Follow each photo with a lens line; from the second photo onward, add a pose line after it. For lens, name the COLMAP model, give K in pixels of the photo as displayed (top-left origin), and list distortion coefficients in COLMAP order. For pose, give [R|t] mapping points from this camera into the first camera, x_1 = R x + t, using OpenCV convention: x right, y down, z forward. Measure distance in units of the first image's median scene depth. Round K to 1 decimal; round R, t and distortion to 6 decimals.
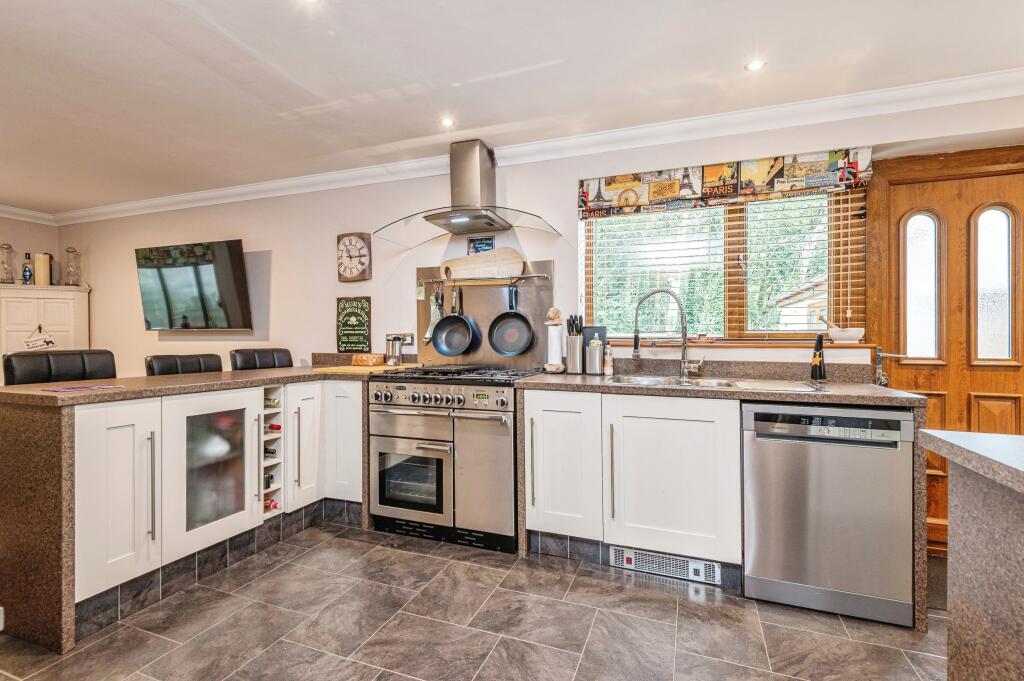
lens RADIAL K [[467.5, 0, 512.3], [0, 467.5, 337.7], [0, 0, 1]] dist [0.029382, 0.000171]
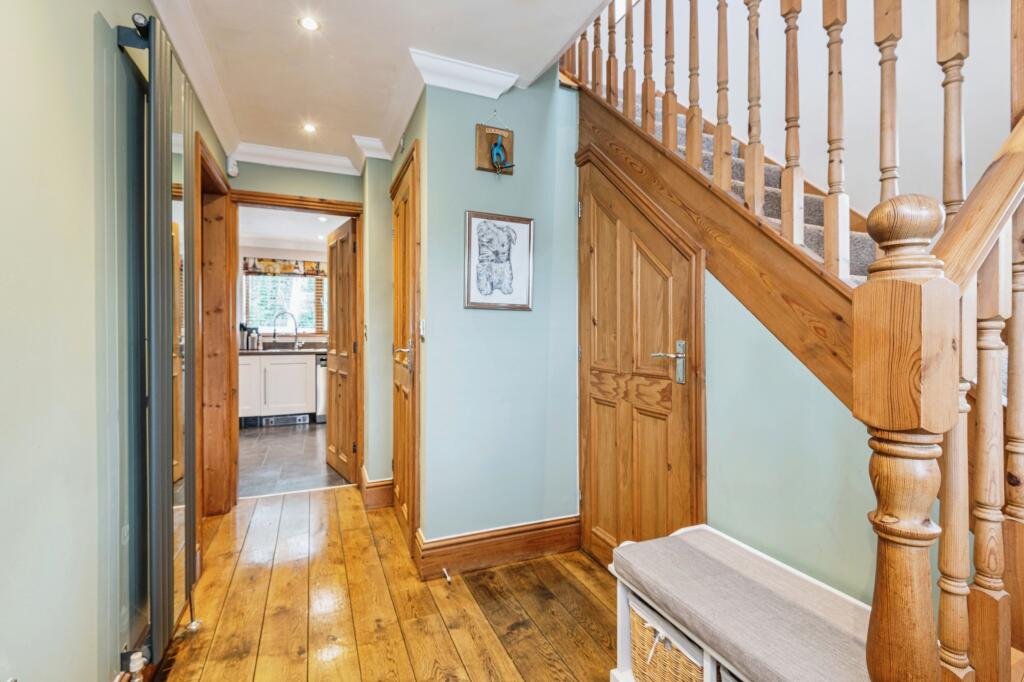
lens RADIAL K [[467.5, 0, 513.4], [0, 467.5, 334.0], [0, 0, 1]] dist [0.029382, 0.000171]
pose [[0.722252, 0.000027, 0.691630, -0.472457], [-0.001555, 0.999998, 0.001584, 0.001657], [-0.691629, -0.002220, 0.722250, -1.437329]]
